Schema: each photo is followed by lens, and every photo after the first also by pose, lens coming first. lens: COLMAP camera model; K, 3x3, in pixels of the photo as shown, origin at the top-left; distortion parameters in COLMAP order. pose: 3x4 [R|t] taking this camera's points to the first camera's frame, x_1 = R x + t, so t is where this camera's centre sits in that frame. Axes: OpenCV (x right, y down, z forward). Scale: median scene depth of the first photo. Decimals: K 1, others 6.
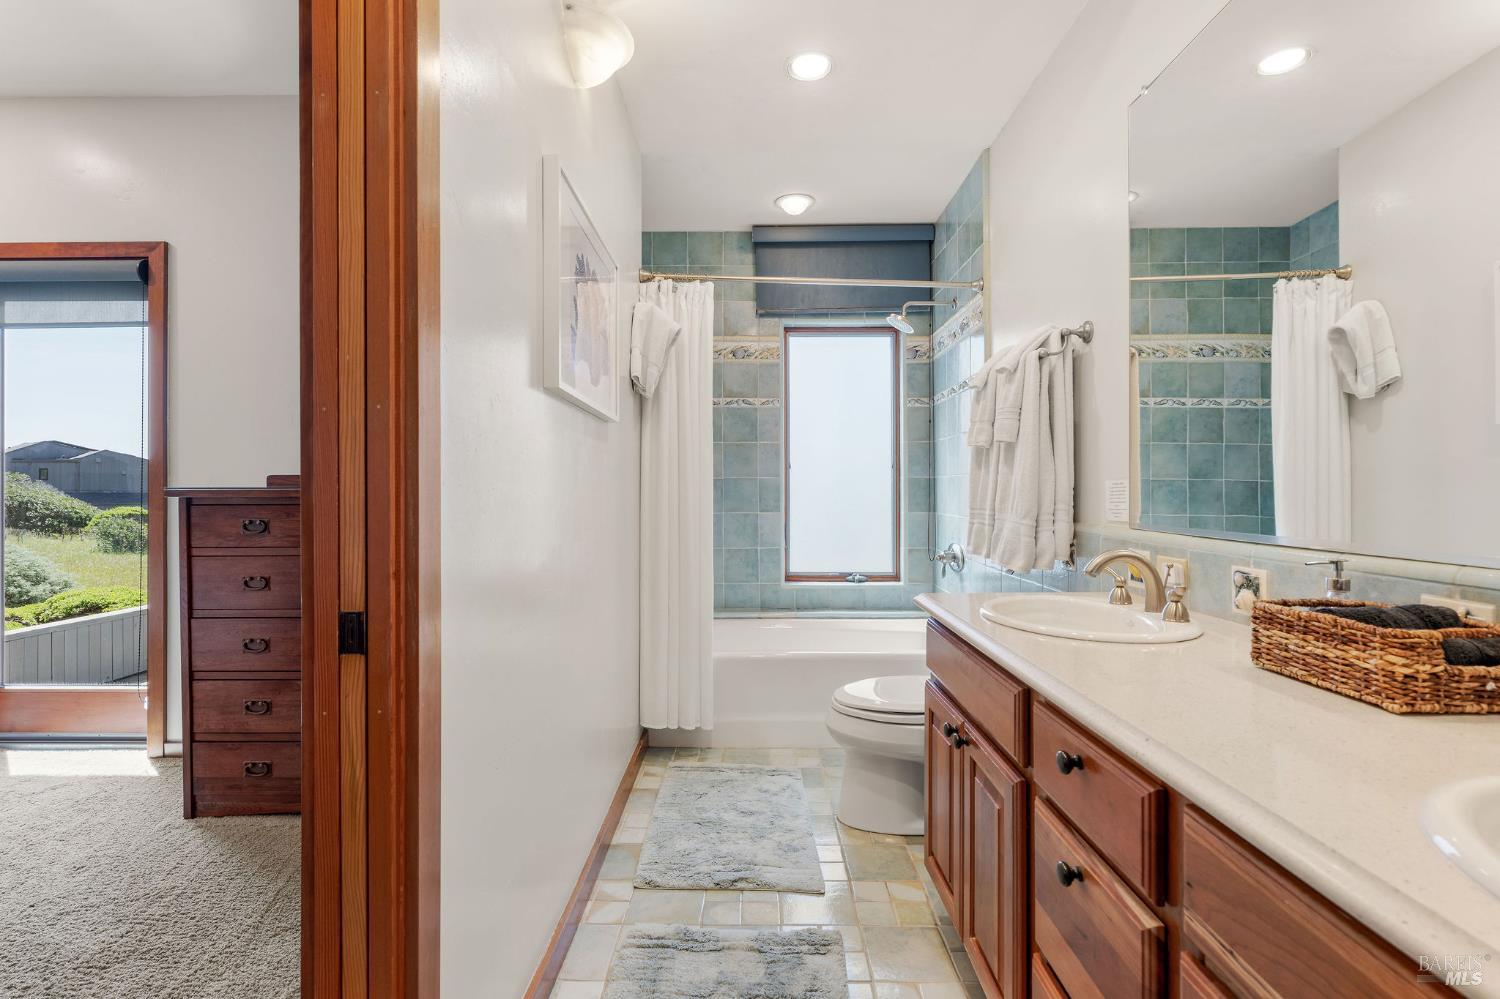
lens RADIAL K [[687.8, 0, 750.0], [0, 687.8, 499.5], [0, 0, 1]] dist [-0.000633, -0.000048]
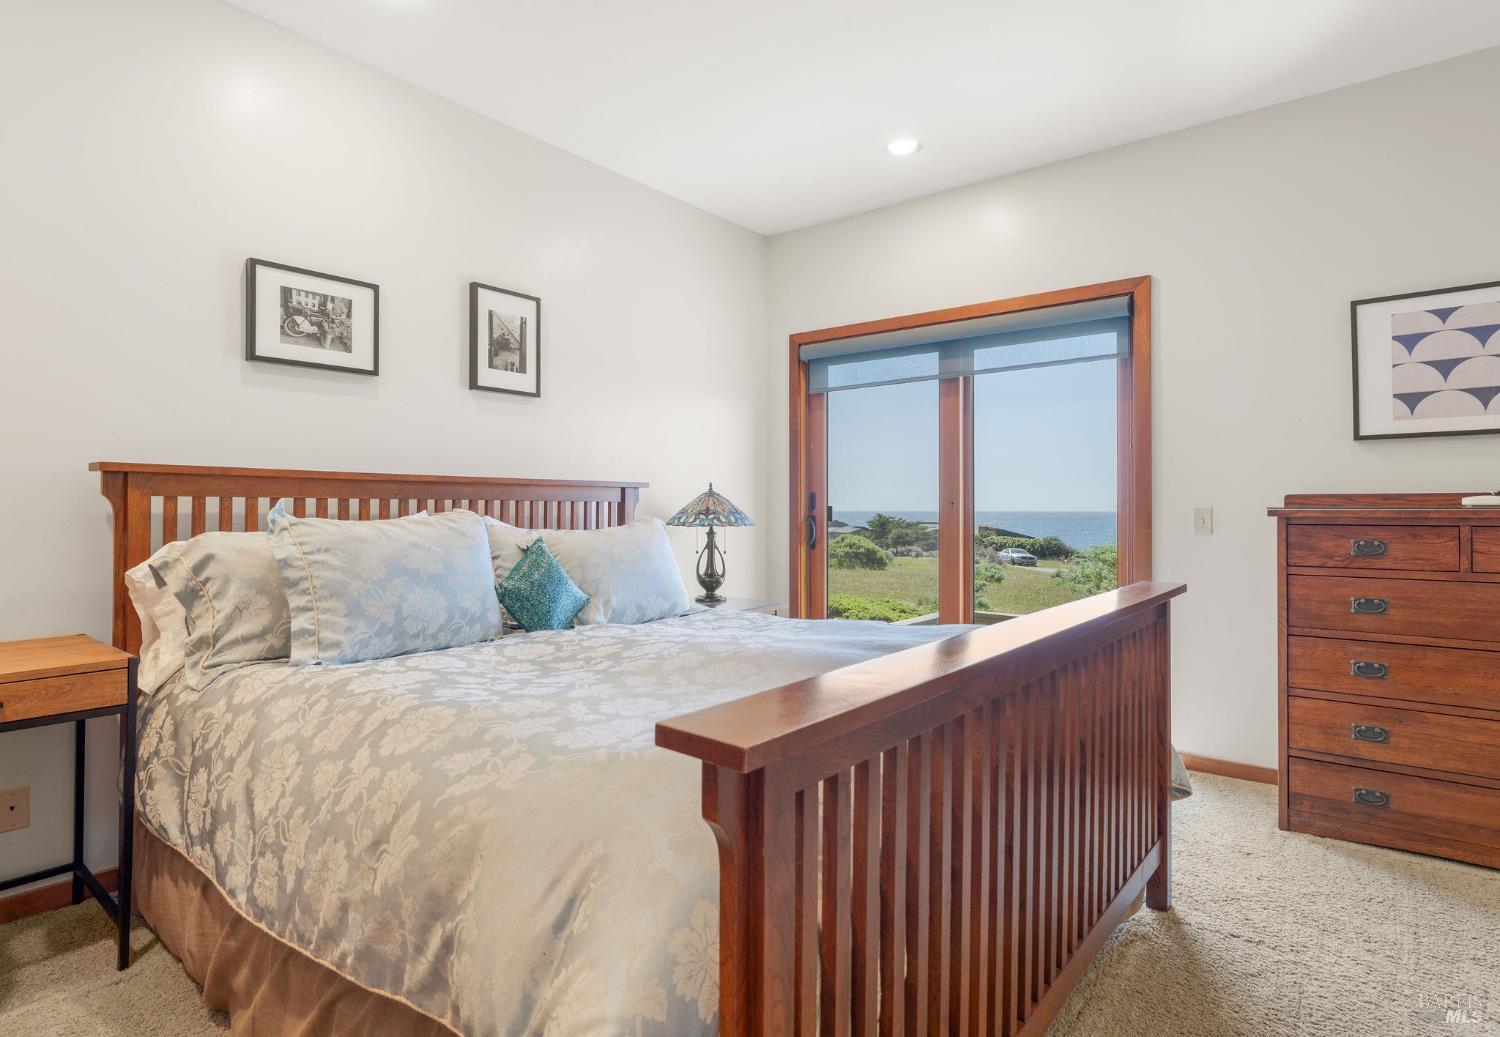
lens RADIAL K [[810.2, 0, 750.0], [0, 810.2, 518.5], [0, 0, 1]] dist [-0.001248, -0.000375]
pose [[0.784657, 0.009193, -0.619862, -0.697468], [-0.010542, 0.999943, 0.001485, 0.005563], [0.619841, 0.005370, 0.784709, -0.443133]]
